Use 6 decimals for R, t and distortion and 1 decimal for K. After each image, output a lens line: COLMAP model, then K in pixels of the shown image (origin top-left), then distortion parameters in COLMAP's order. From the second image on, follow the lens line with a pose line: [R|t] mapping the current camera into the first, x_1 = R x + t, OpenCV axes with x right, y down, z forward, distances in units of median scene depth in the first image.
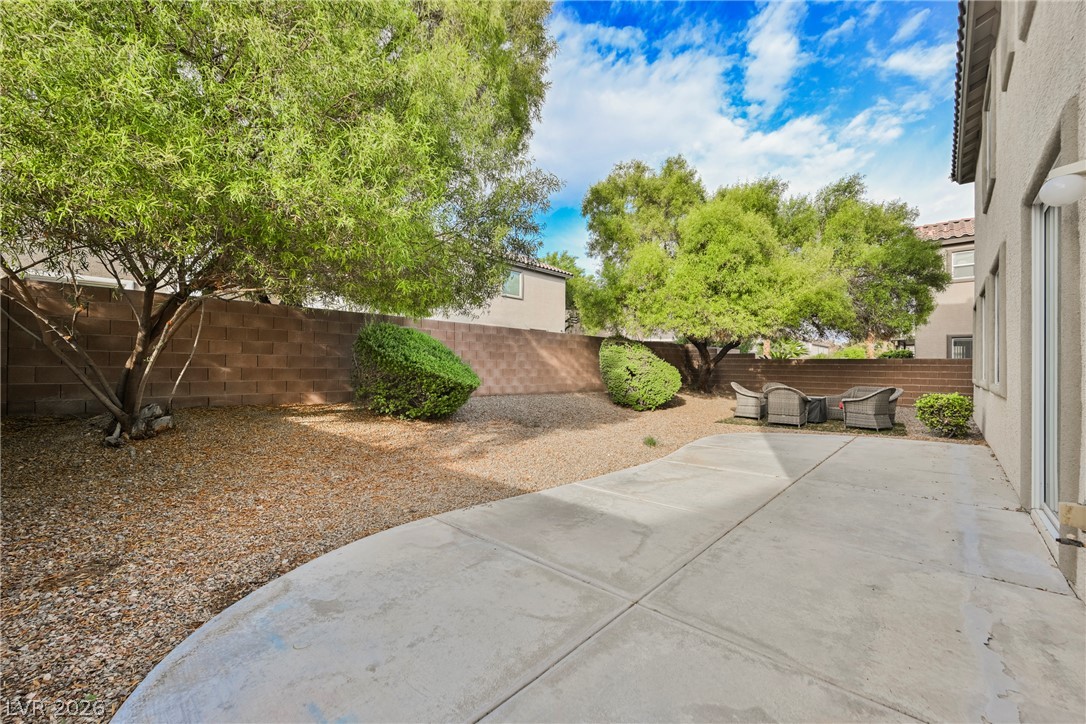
lens RADIAL K [[424.7, 0, 545.6], [0, 424.7, 362.4], [0, 0, 1]] dist [-0.004376, 0.001320]
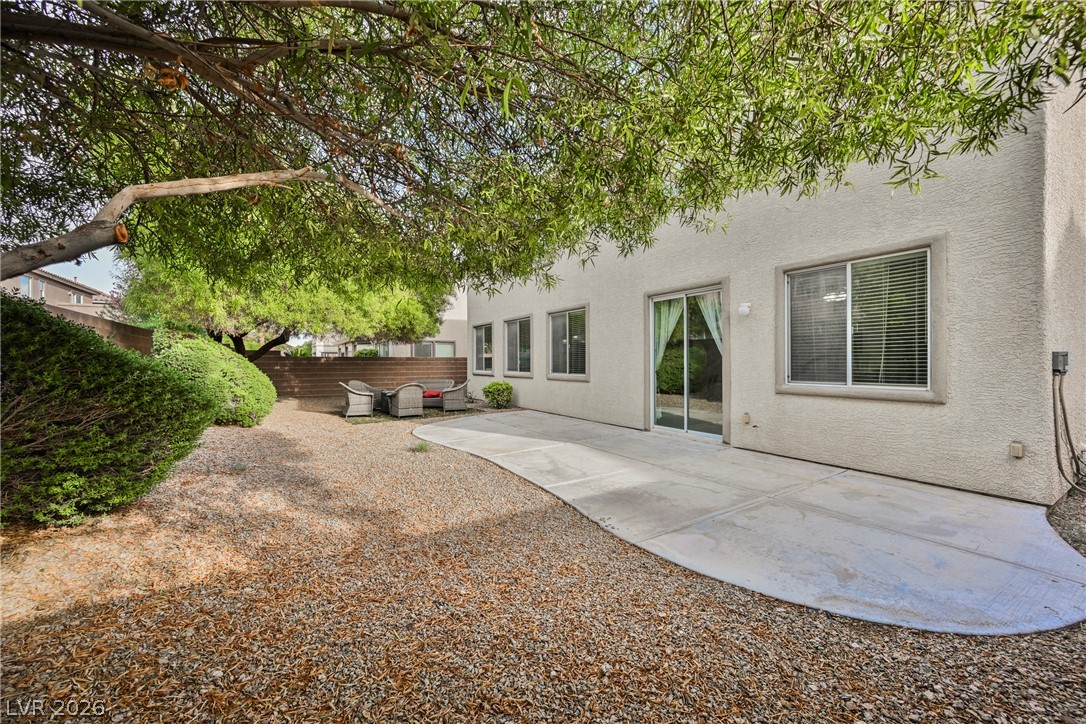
lens RADIAL K [[424.7, 0, 546.0], [0, 424.7, 360.5], [0, 0, 1]] dist [-0.004376, 0.001320]
pose [[0.265228, -0.011551, 0.964116, -1.363989], [0.000678, 0.999930, 0.011793, -0.053610], [-0.964185, -0.002474, 0.265218, 1.060048]]
